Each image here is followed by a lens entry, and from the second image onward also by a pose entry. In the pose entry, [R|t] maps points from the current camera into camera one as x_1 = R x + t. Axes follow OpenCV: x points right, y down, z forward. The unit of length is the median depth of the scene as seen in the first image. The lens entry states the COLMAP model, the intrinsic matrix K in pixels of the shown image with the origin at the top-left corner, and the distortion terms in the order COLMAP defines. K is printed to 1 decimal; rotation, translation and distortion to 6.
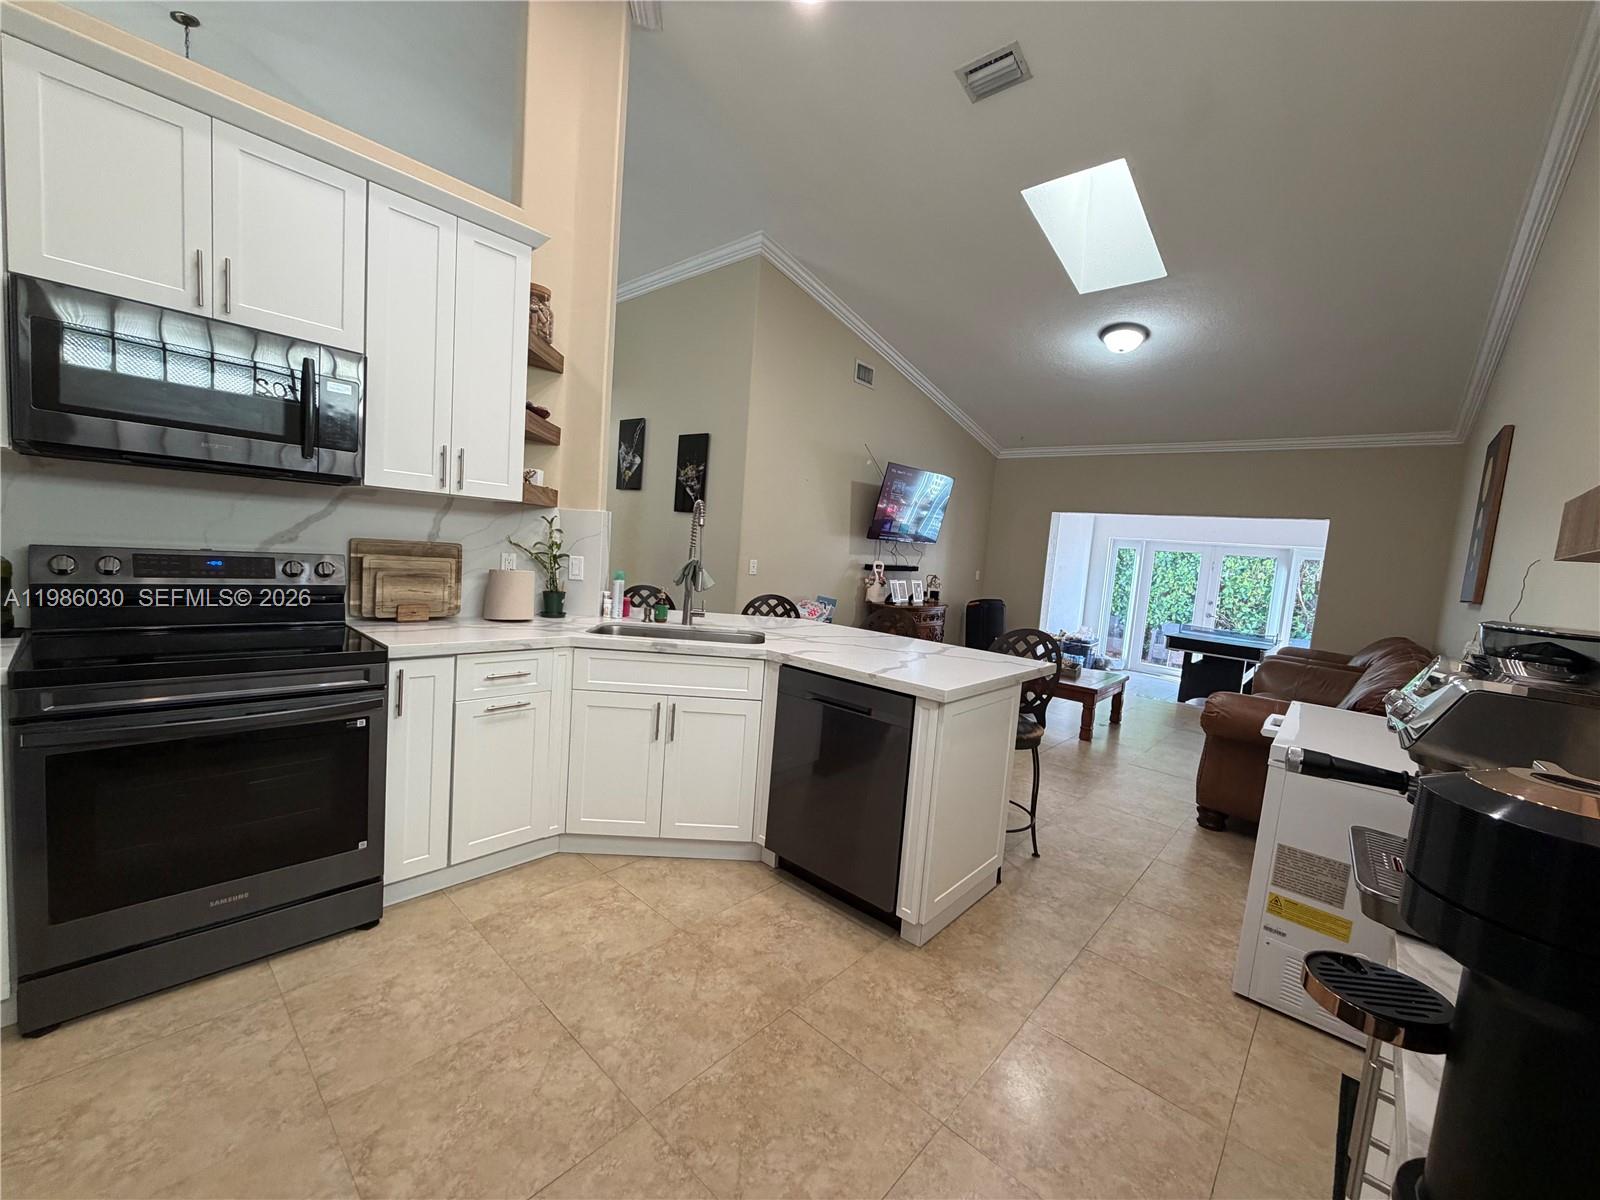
lens RADIAL K [[642.9, 0, 795.8], [0, 642.9, 603.7], [0, 0, 1]] dist [0.000473, 0.000020]
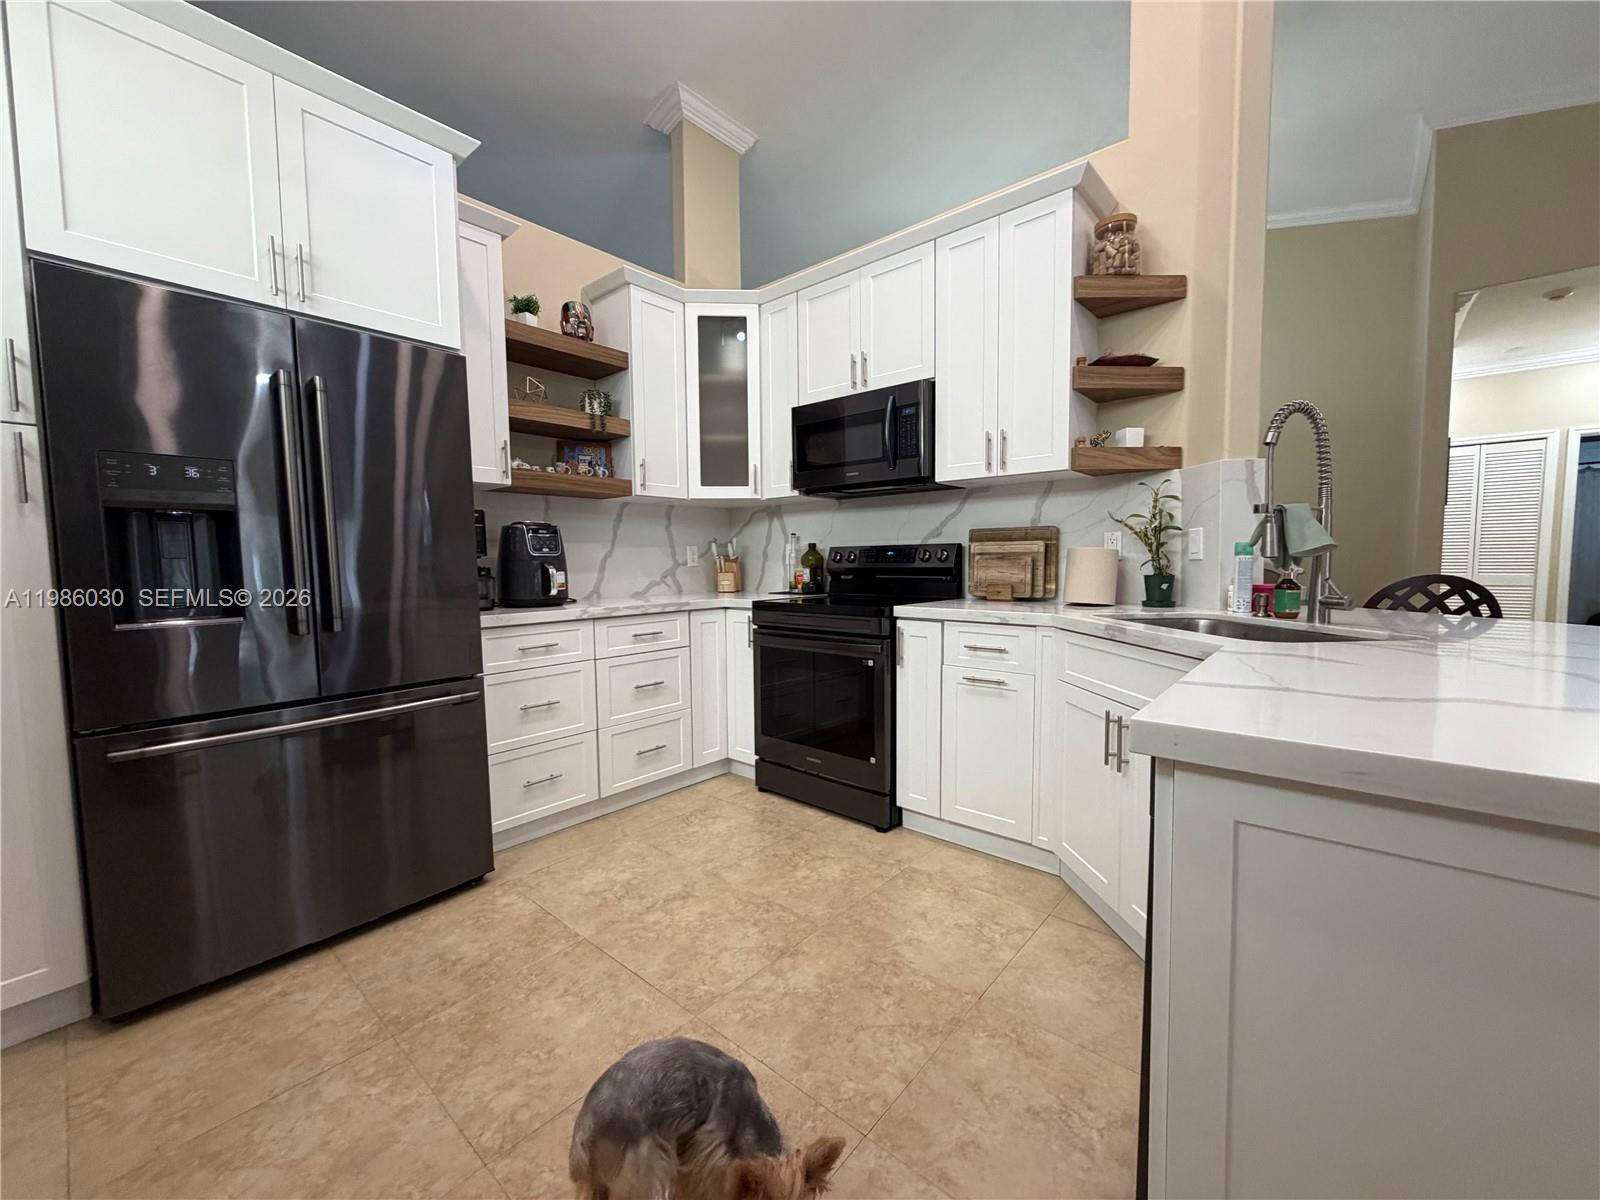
lens RADIAL K [[642.9, 0, 795.8], [0, 642.9, 603.7], [0, 0, 1]] dist [0.000473, 0.000020]
pose [[0.017004, 0.008780, -0.999817, 0.578355], [-0.069621, 0.997545, 0.007576, 0.057009], [0.997429, 0.069479, 0.017573, 0.752881]]
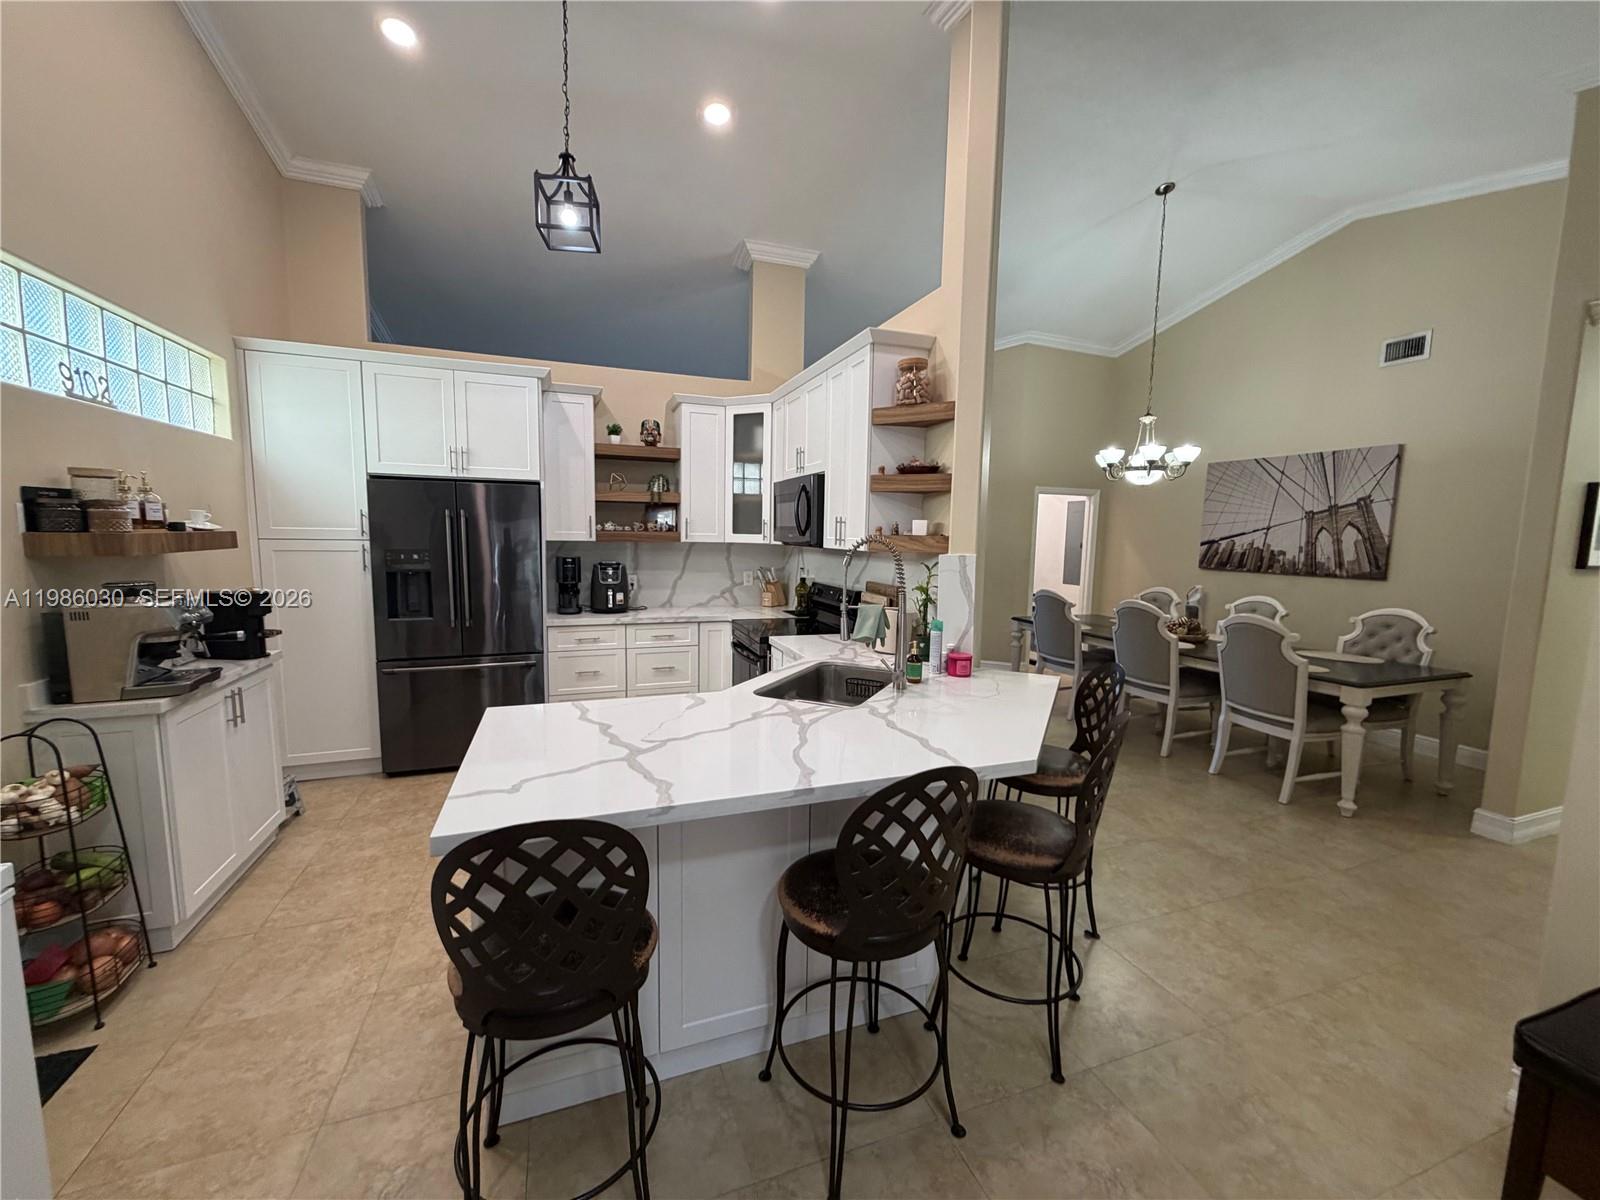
lens RADIAL K [[642.9, 0, 795.8], [0, 642.9, 603.7], [0, 0, 1]] dist [0.000473, 0.000020]
pose [[-0.476798, 0.030567, -0.878481, 0.872390], [-0.118341, 0.988064, 0.098610, -0.206390], [0.871010, 0.150978, -0.467490, 1.802139]]
